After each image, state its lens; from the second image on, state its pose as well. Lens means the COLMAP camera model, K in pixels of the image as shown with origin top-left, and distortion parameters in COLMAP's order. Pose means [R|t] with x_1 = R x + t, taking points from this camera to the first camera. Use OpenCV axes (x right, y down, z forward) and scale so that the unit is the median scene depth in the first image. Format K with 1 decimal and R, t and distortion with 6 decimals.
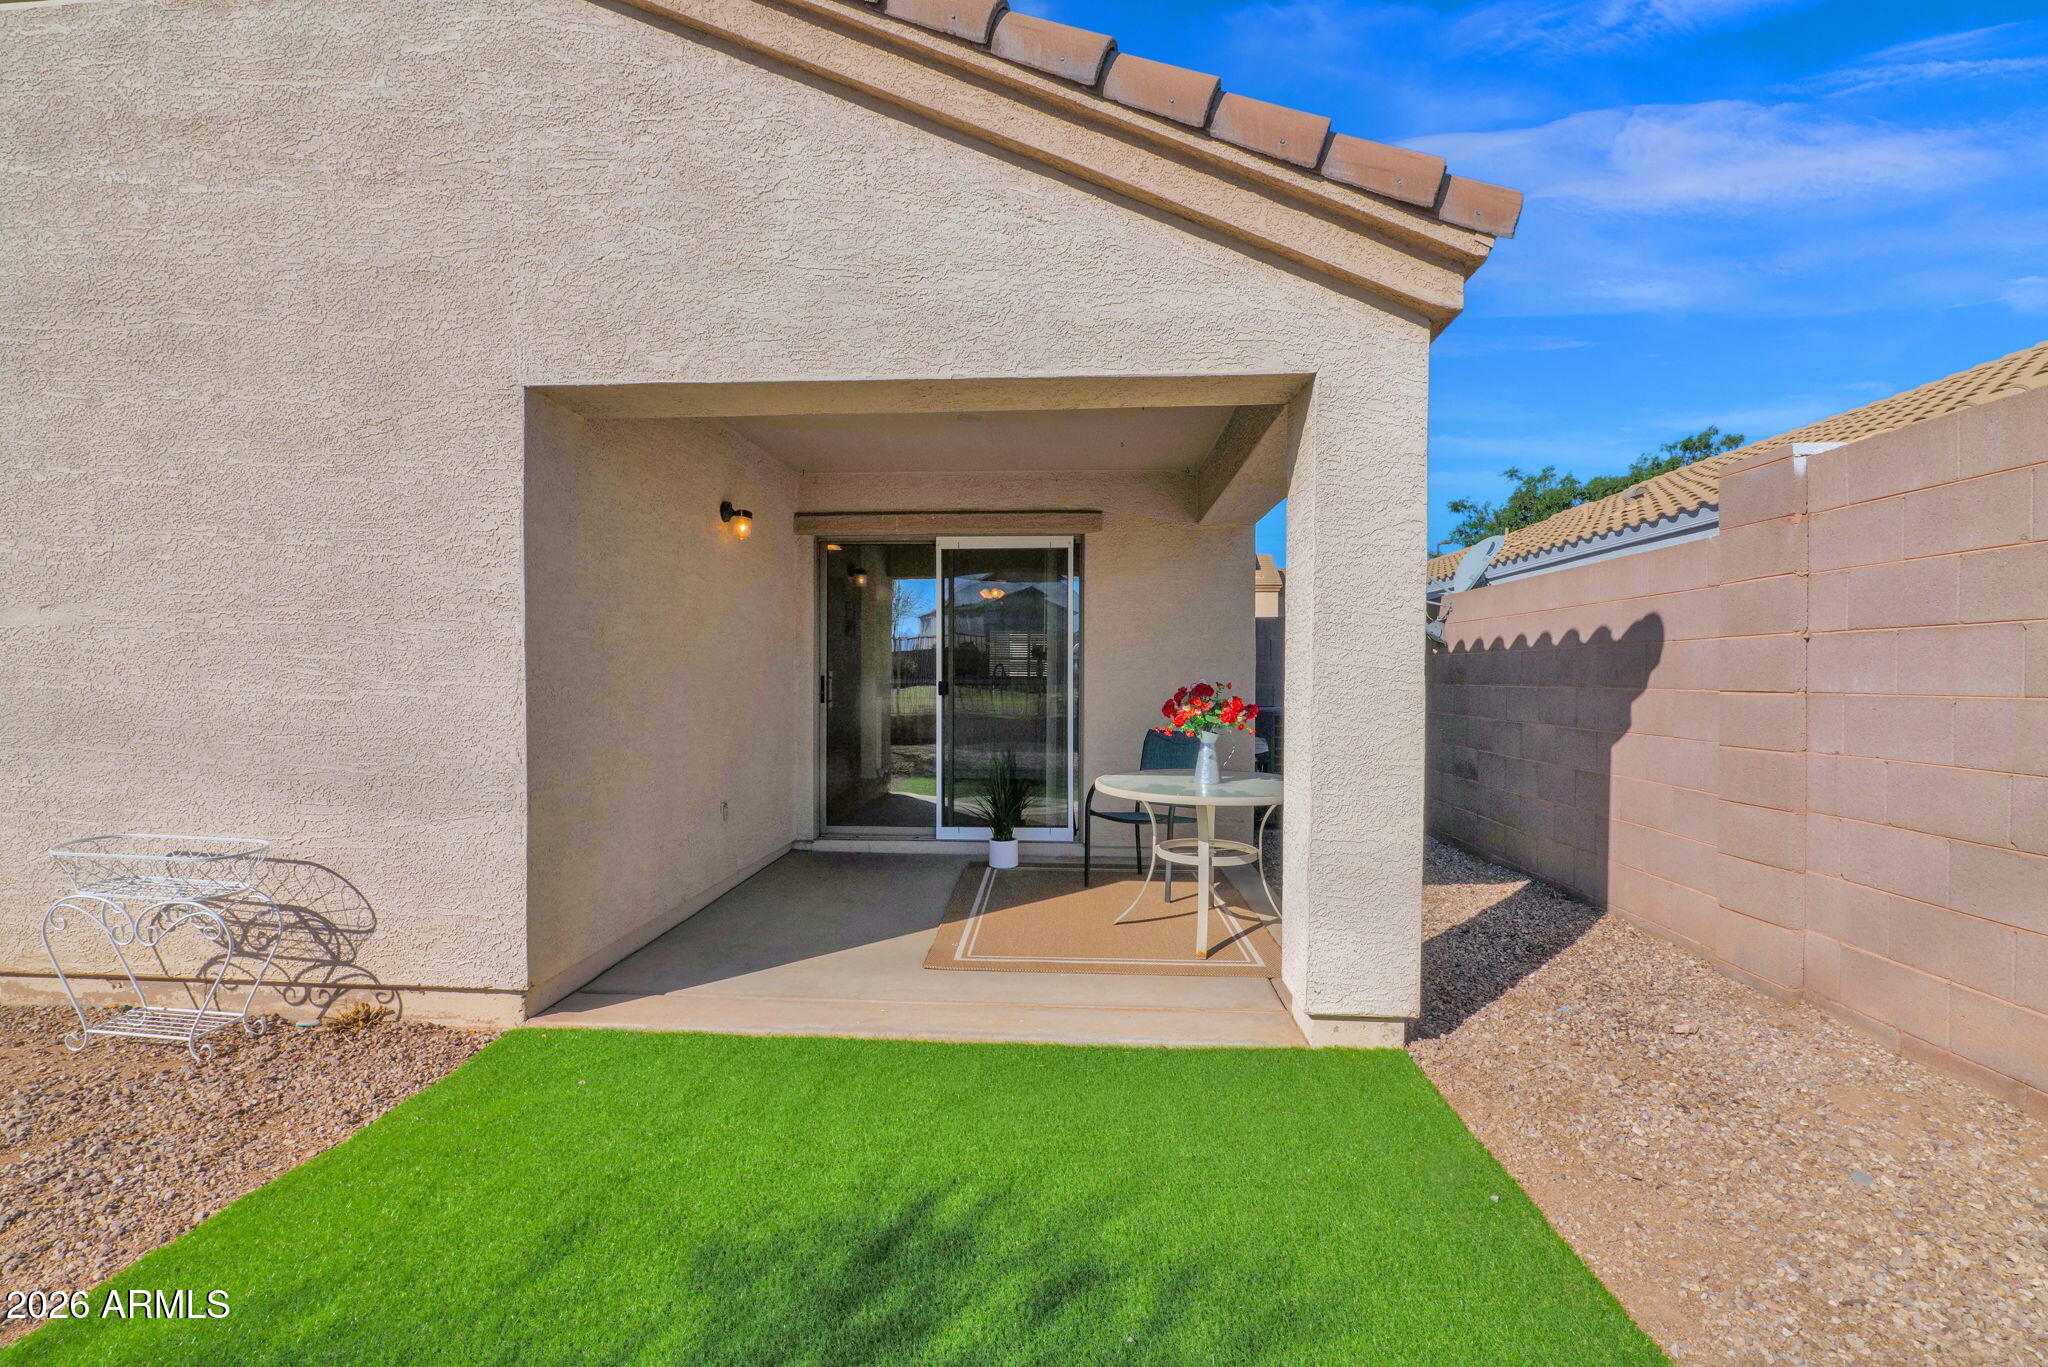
lens RADIAL K [[977.8, 0, 1035.7], [0, 977.8, 679.1], [0, 0, 1]] dist [-0.024039, 0.004664]
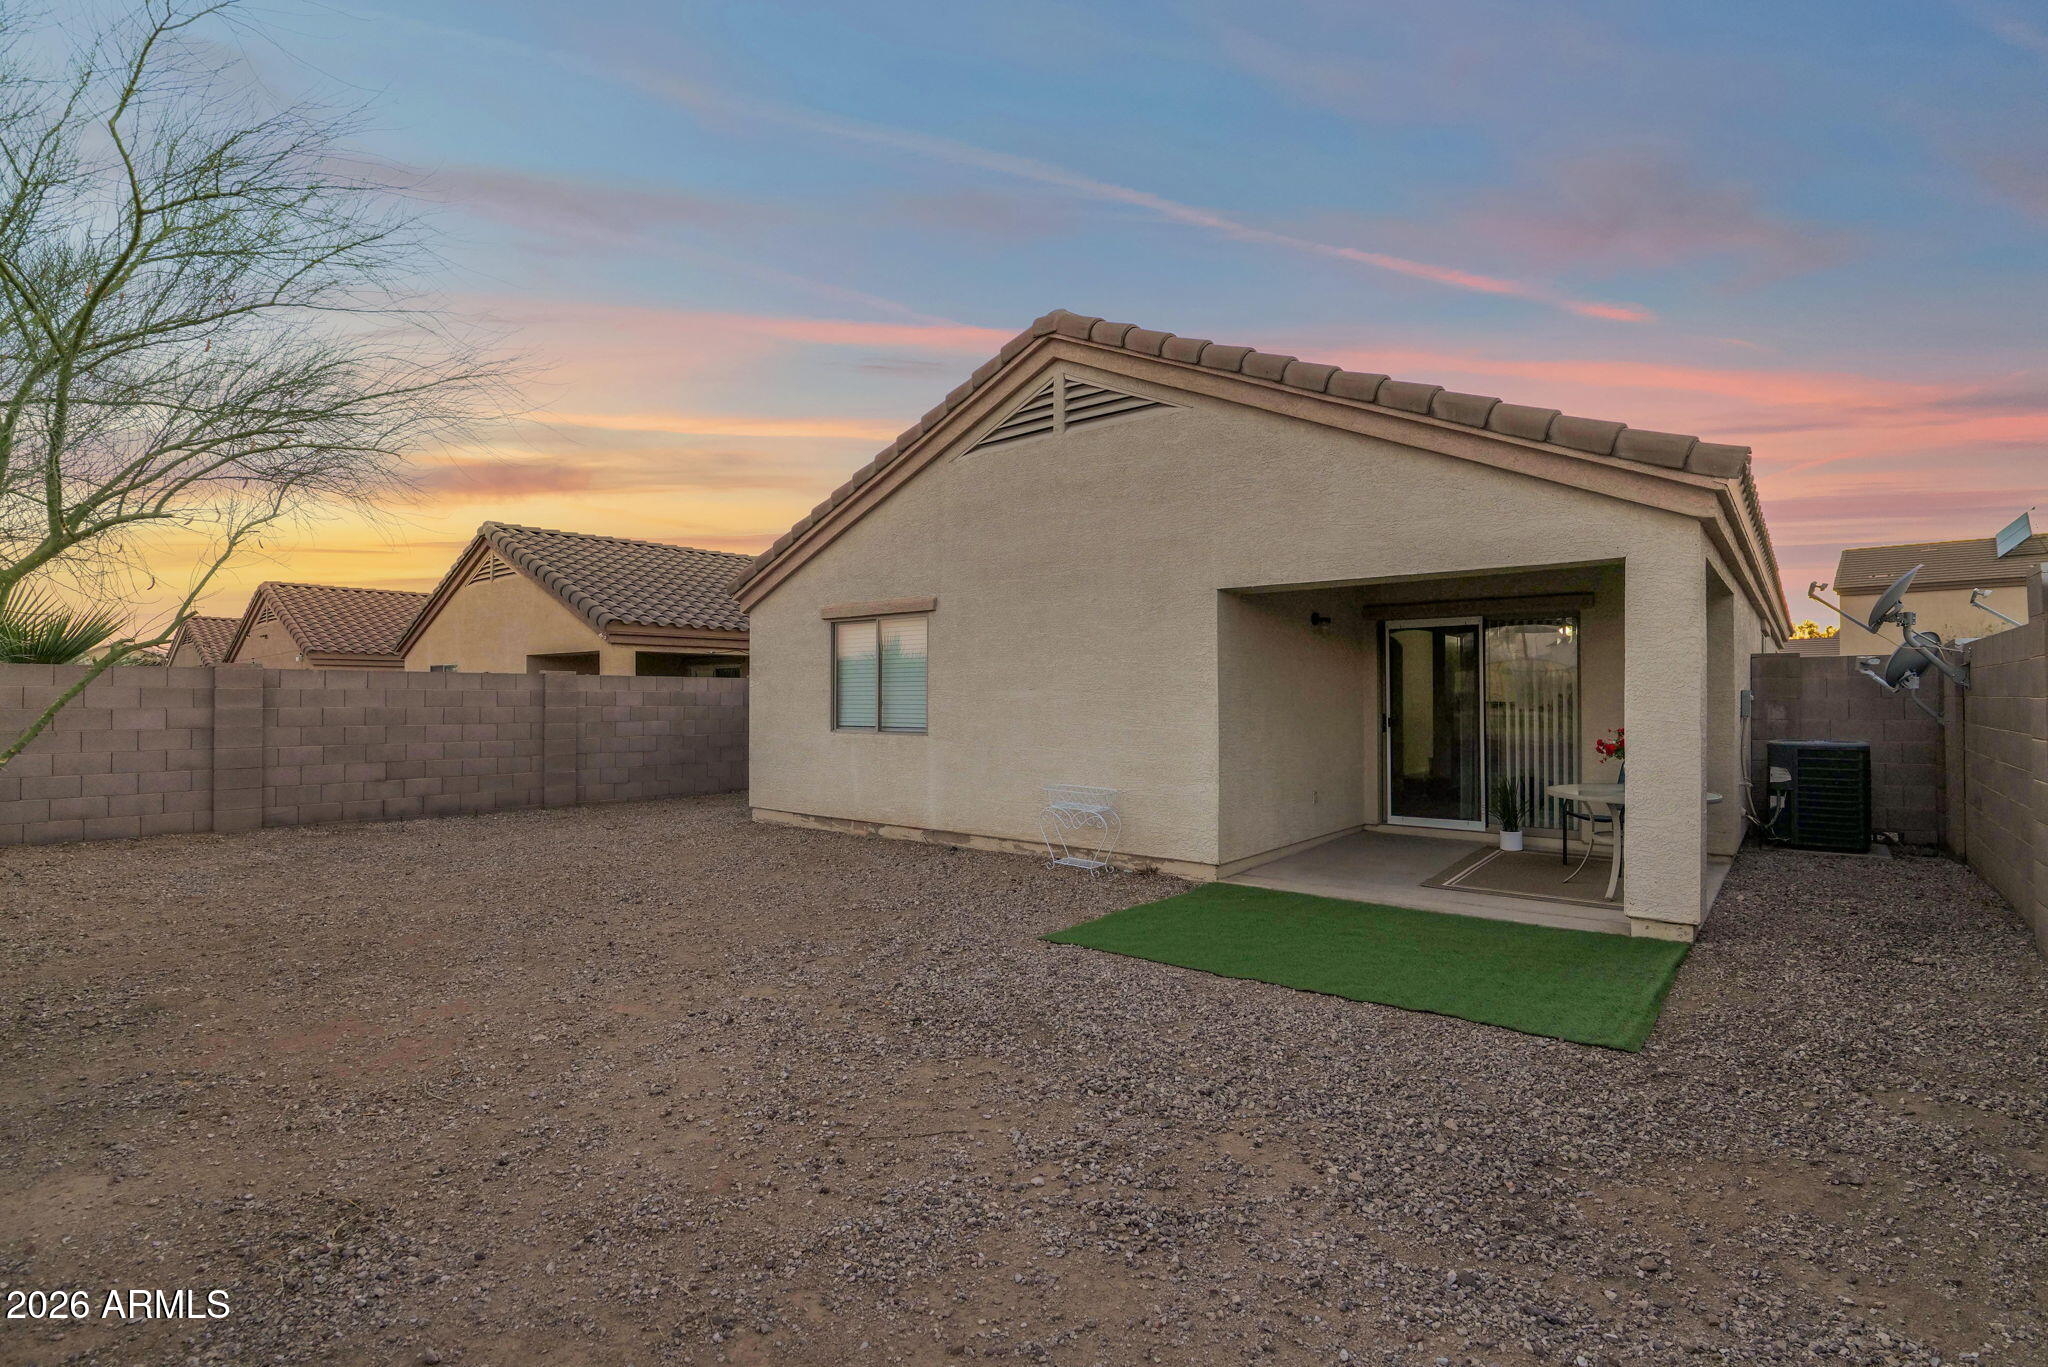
lens RADIAL K [[977.8, 0, 1029.2], [0, 977.8, 689.9], [0, 0, 1]] dist [-0.024039, 0.004664]
pose [[0.814890, -0.007682, -0.579565, 0.407600], [0.000189, 0.999916, -0.012987, -0.043091], [0.579616, 0.010474, 0.814822, -1.048023]]
